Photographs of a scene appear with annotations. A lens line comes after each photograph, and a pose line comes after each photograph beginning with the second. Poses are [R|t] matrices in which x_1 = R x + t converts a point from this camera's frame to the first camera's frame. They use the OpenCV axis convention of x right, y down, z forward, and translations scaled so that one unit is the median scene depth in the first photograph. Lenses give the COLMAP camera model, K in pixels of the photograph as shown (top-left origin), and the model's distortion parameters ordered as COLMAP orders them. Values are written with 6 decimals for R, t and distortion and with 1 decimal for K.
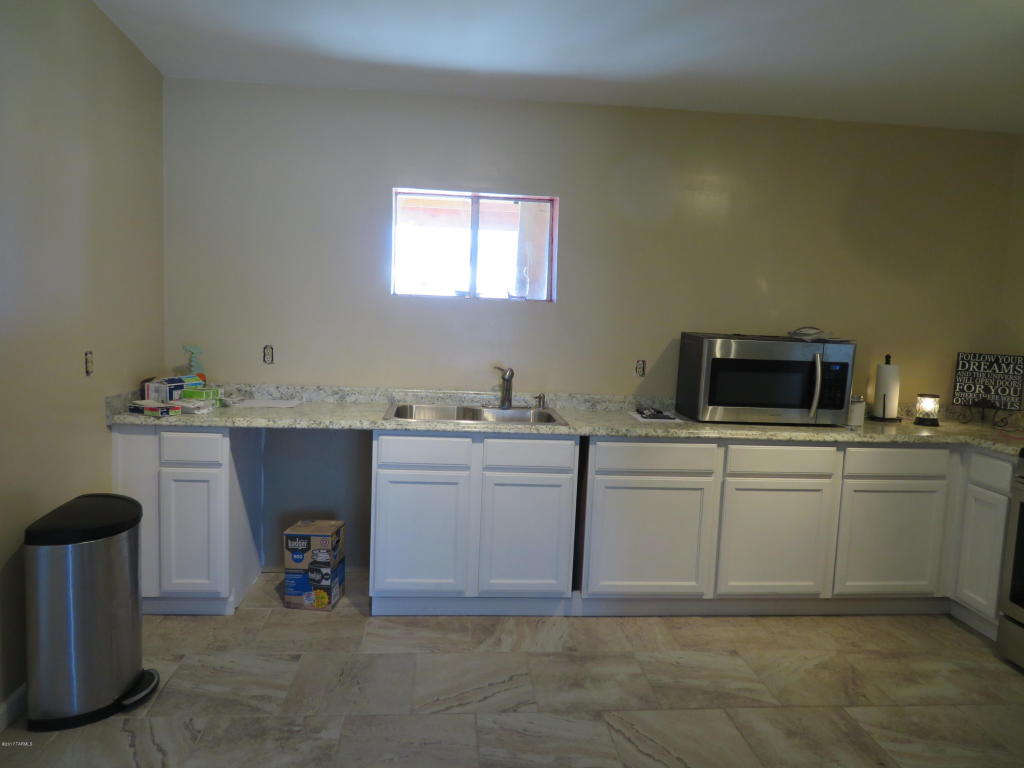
lens RADIAL K [[728.5, 0, 512.7], [0, 728.5, 384.1], [0, 0, 1]] dist [-0.010514, 0.002958]
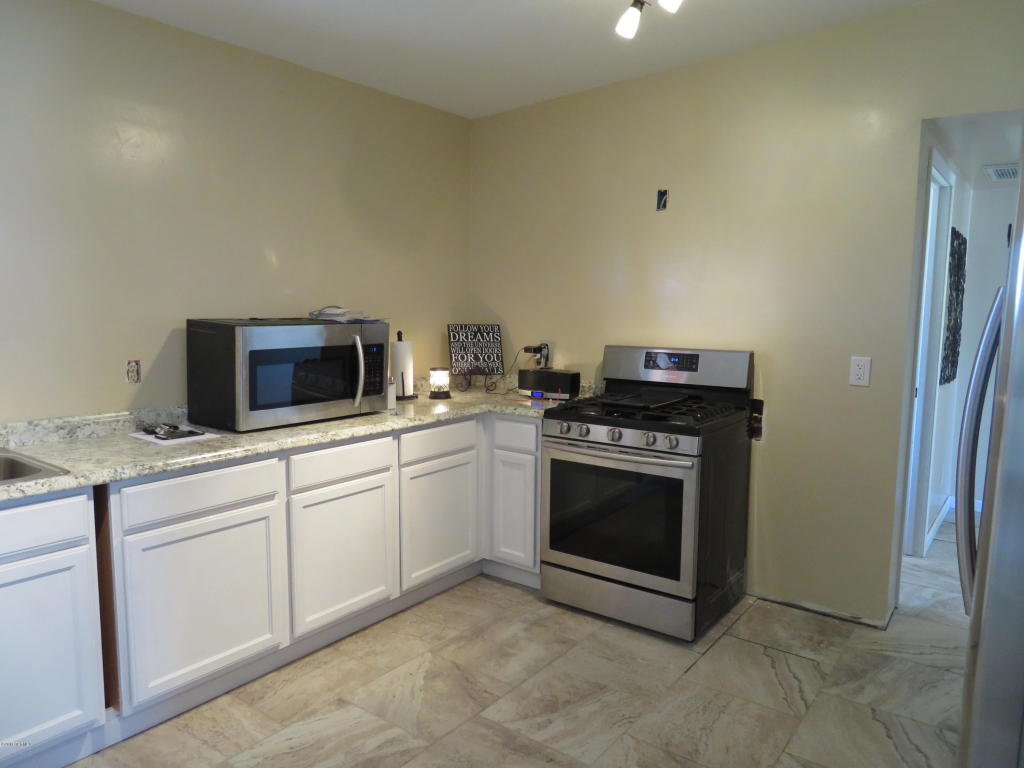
lens RADIAL K [[728.5, 0, 511.4], [0, 728.5, 385.7], [0, 0, 1]] dist [-0.010514, 0.002958]
pose [[0.670558, -0.118297, 0.732365, -0.122388], [0.090366, 0.992878, 0.077637, -0.034930], [-0.736333, 0.014120, 0.676472, 0.265784]]
